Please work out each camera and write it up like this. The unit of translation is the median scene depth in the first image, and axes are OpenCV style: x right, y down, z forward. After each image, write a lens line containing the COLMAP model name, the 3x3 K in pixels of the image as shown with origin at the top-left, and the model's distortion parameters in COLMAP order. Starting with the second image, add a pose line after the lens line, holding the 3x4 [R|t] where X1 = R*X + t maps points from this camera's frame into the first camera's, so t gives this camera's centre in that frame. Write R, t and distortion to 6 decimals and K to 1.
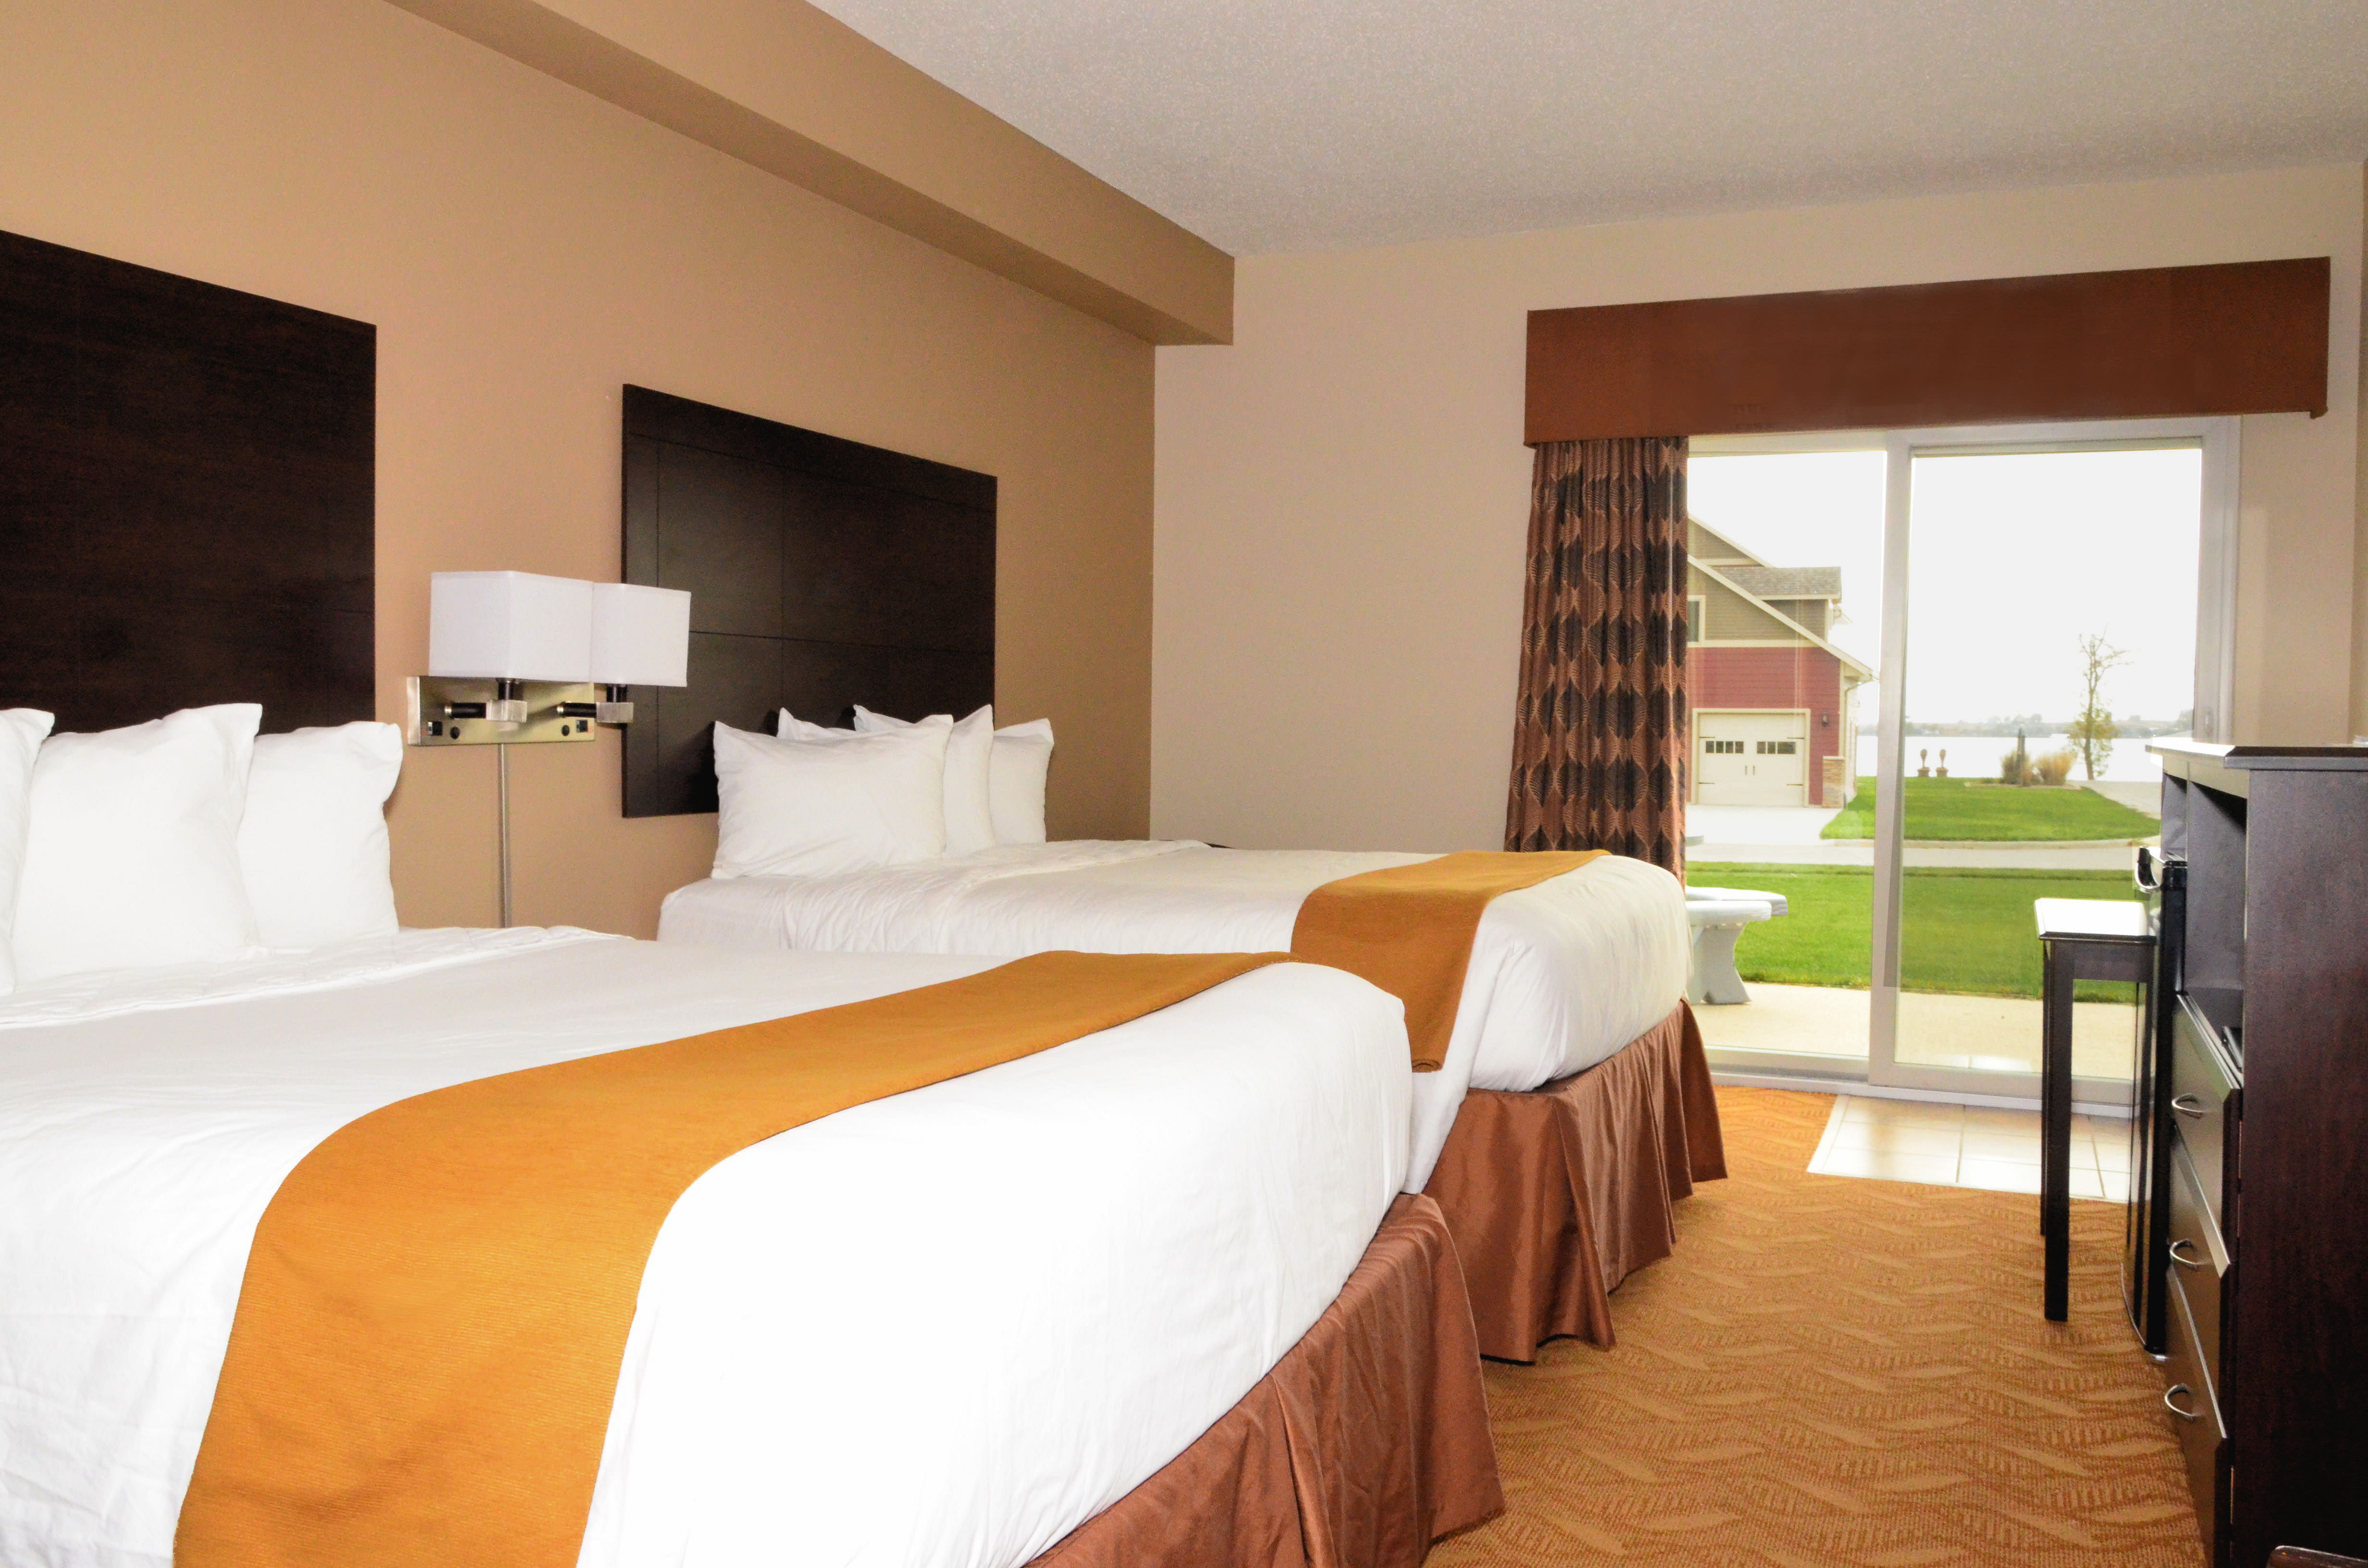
lens RADIAL K [[1971.5, 0, 1184.0], [0, 1971.5, 784.0], [0, 0, 1]] dist [-0.002089, -0.012352]
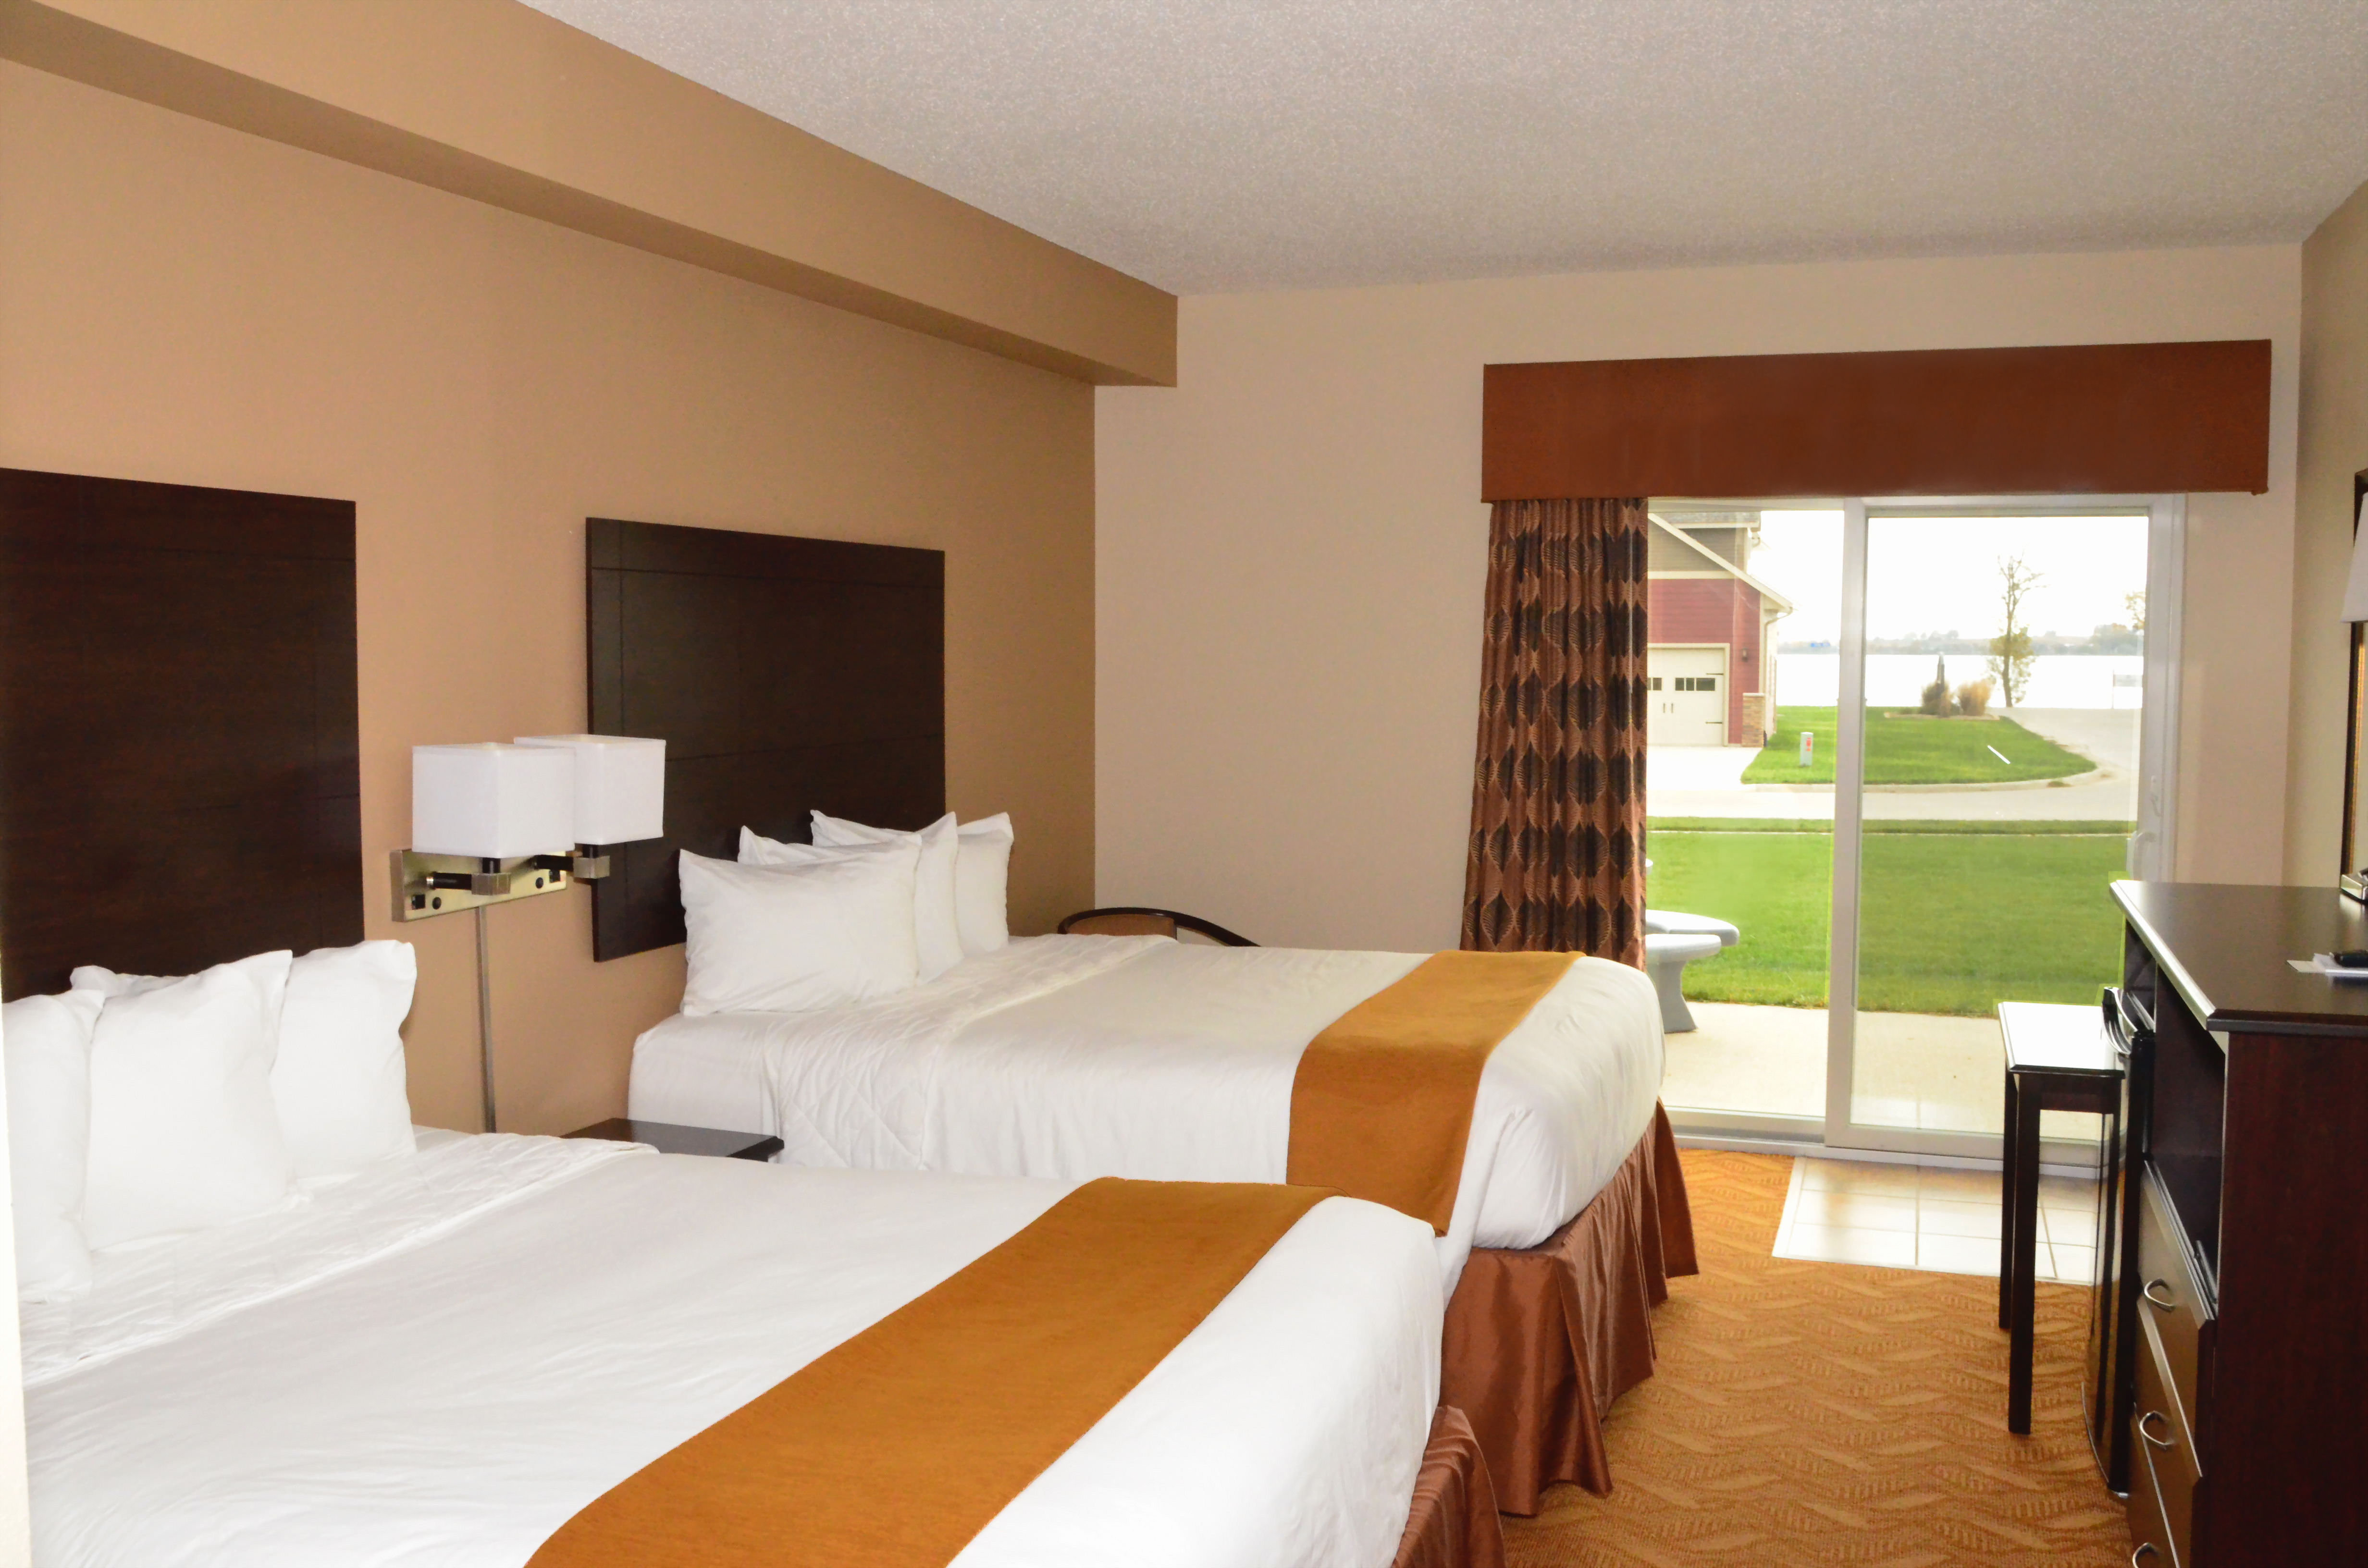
lens RADIAL K [[2114.2, 0, 1184.0], [0, 2114.2, 784.0], [0, 0, 1]] dist [-0.071650, 0.025256]
pose [[0.998233, -0.014024, 0.057748, -0.046318], [0.011674, 0.999098, 0.040825, -0.098080], [-0.058269, -0.040078, 0.997496, -0.046720]]
